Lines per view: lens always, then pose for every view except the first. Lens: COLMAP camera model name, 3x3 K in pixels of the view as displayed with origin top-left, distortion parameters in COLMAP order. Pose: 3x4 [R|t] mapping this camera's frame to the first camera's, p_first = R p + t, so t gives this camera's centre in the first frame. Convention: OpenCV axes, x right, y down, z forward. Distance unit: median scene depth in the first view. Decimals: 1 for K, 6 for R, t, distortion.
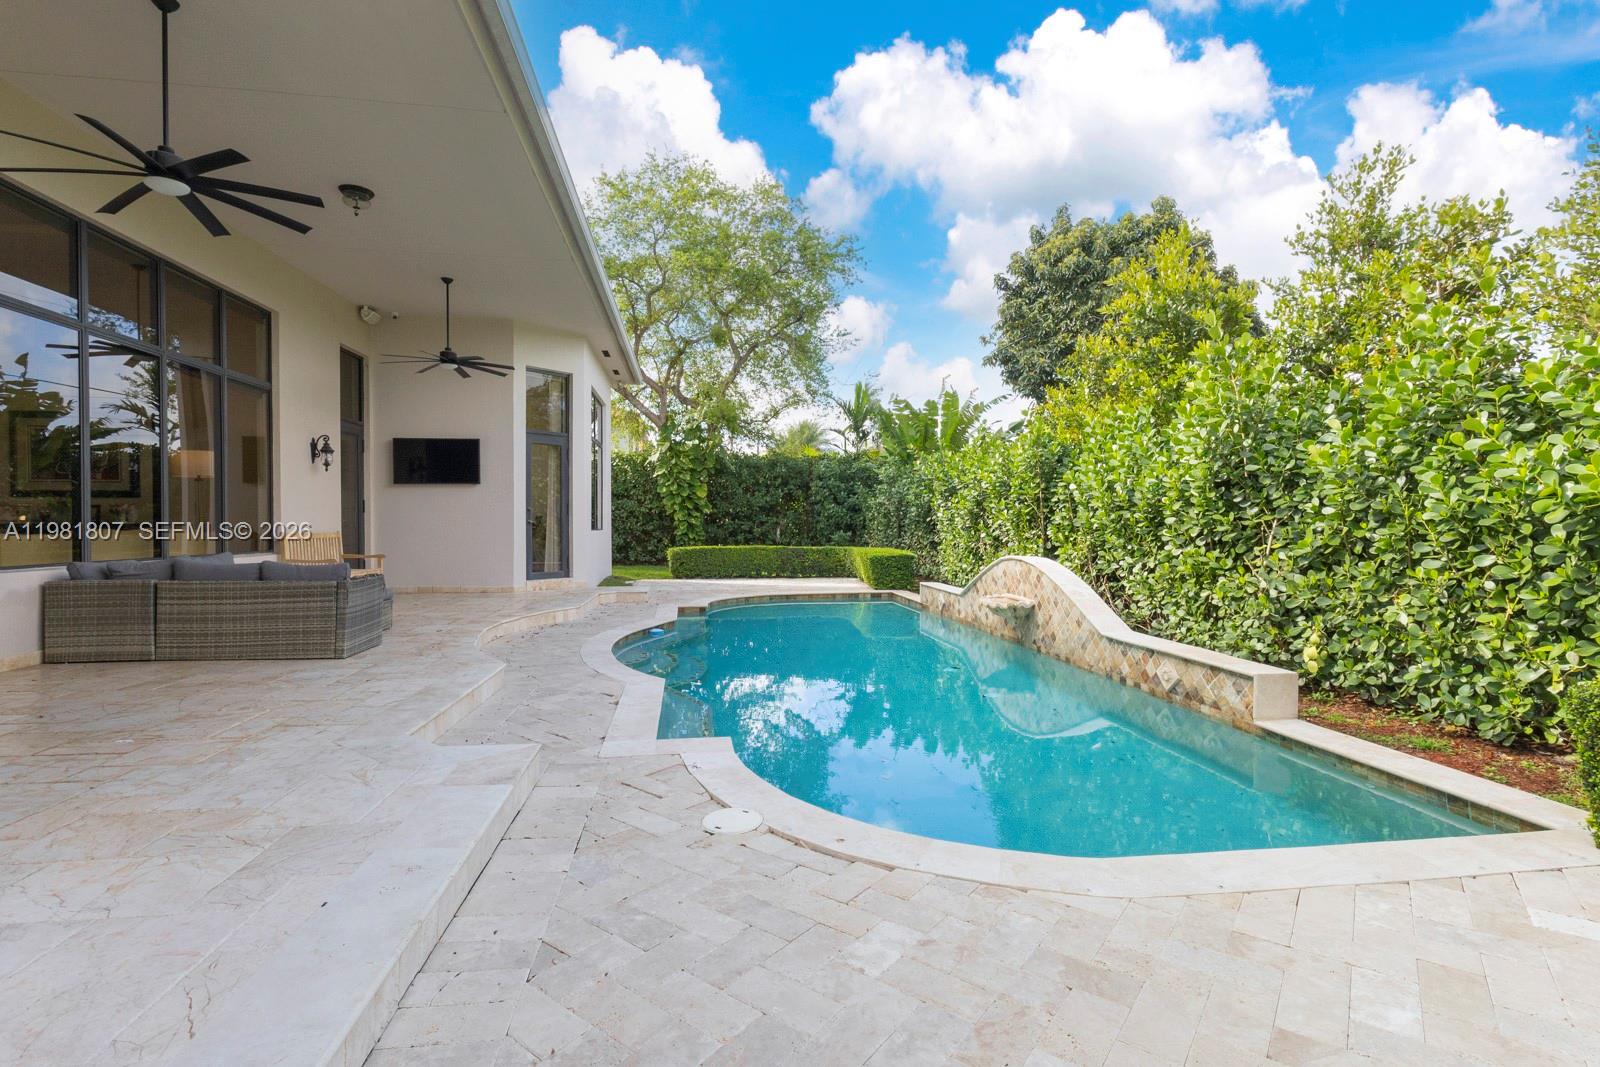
lens RADIAL K [[778.7, 0, 794.8], [0, 778.7, 537.2], [0, 0, 1]] dist [0.006099, 0.001041]
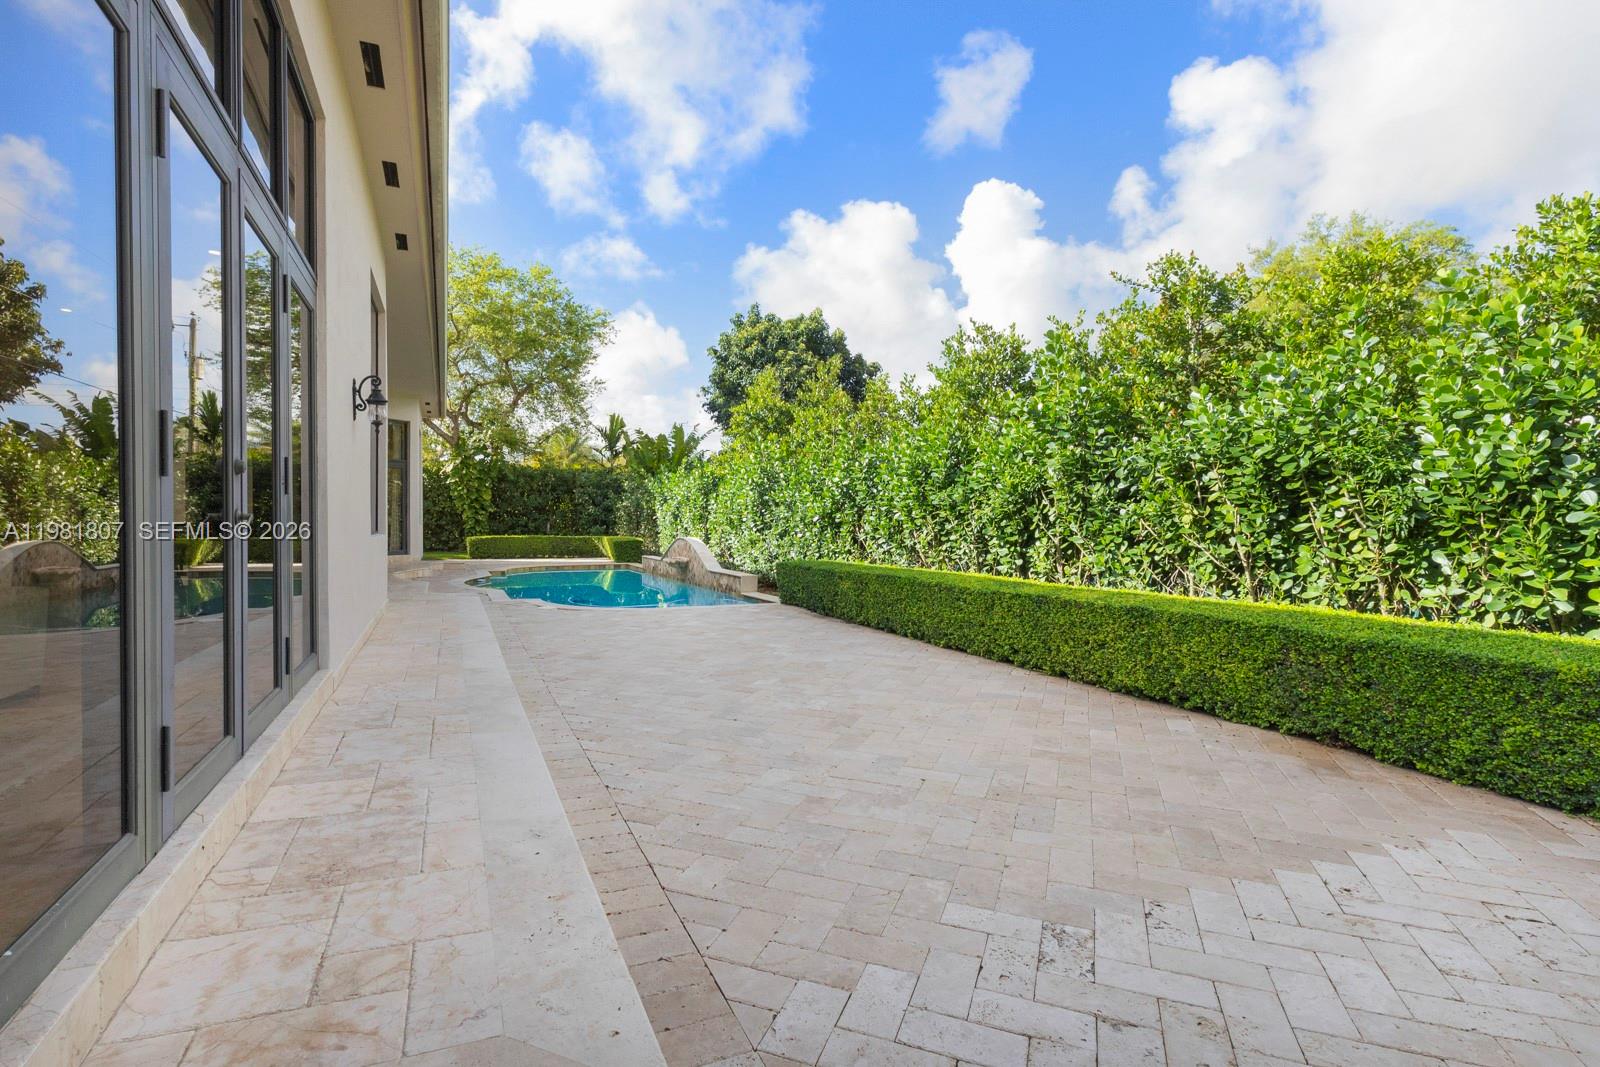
lens RADIAL K [[778.7, 0, 805.2], [0, 778.7, 524.9], [0, 0, 1]] dist [0.006099, 0.001041]
pose [[0.953337, 0.002922, 0.301893, -0.005685], [0.000789, 0.999926, -0.012169, 0.007698], [-0.301906, 0.011839, 0.953264, -0.406941]]
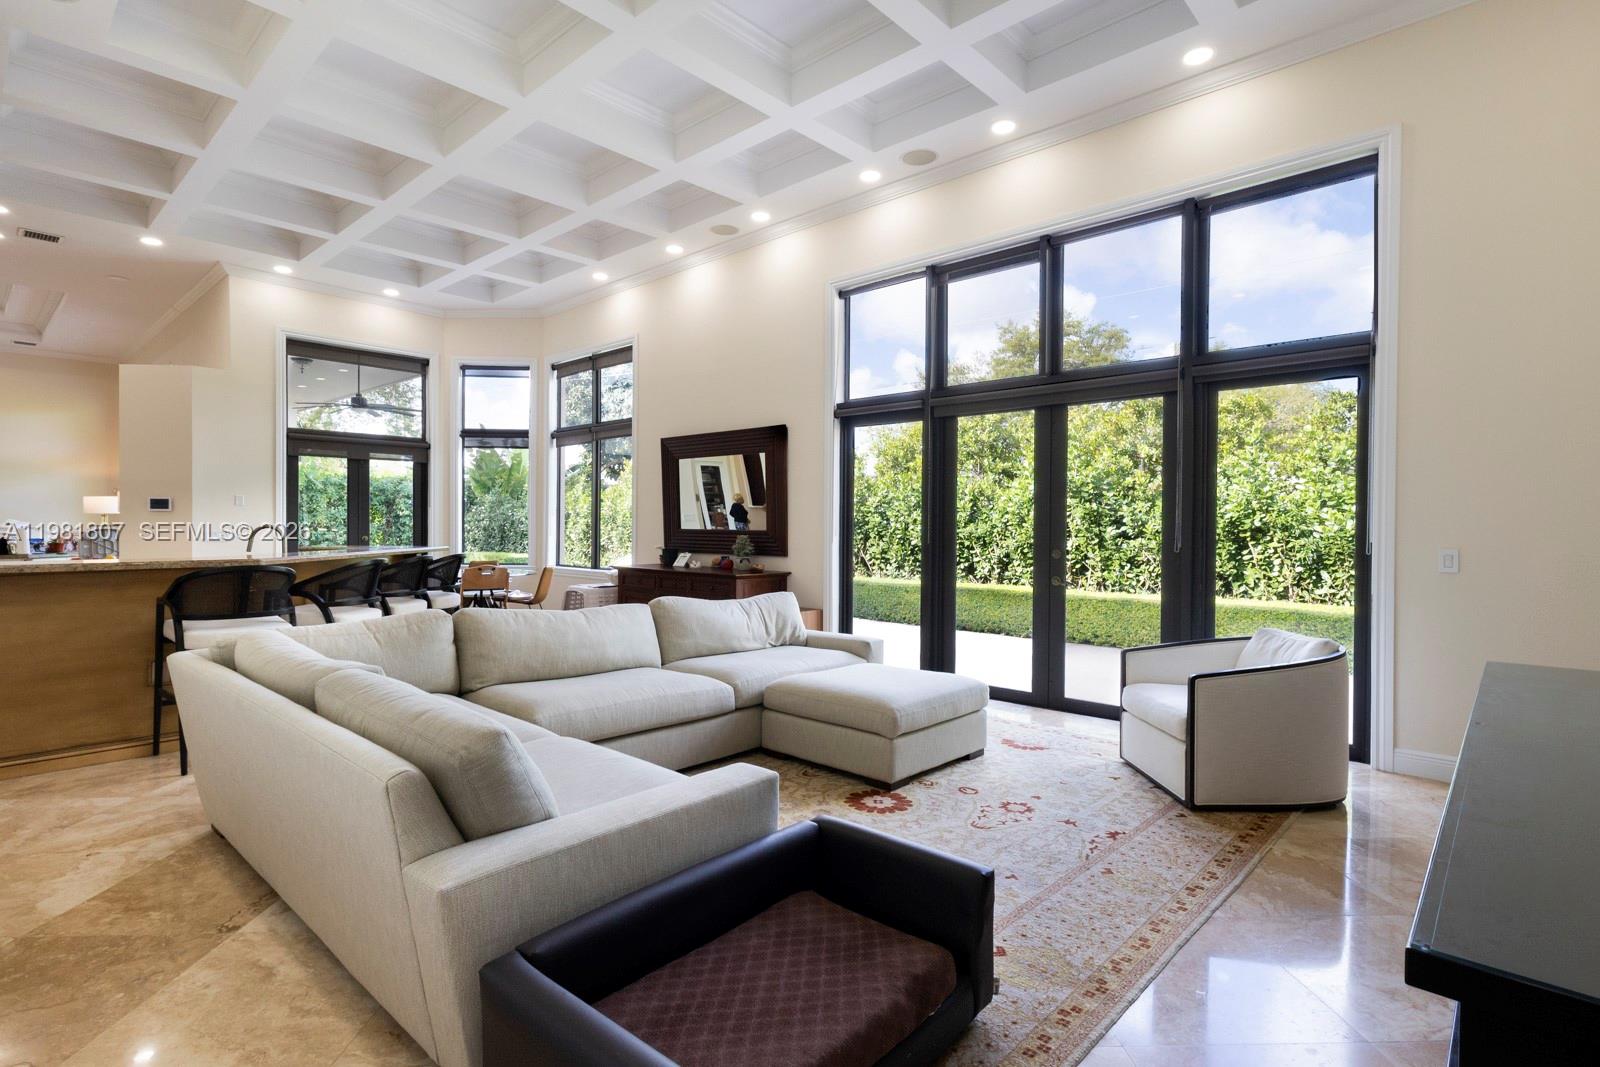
lens RADIAL K [[778.7, 0, 797.8], [0, 778.7, 533.7], [0, 0, 1]] dist [0.006099, 0.001041]
pose [[0.744856, -0.002060, 0.667222, -0.357434], [0.002501, 0.999997, 0.000296, -0.014421], [-0.667220, 0.001448, 0.744859, -0.371515]]
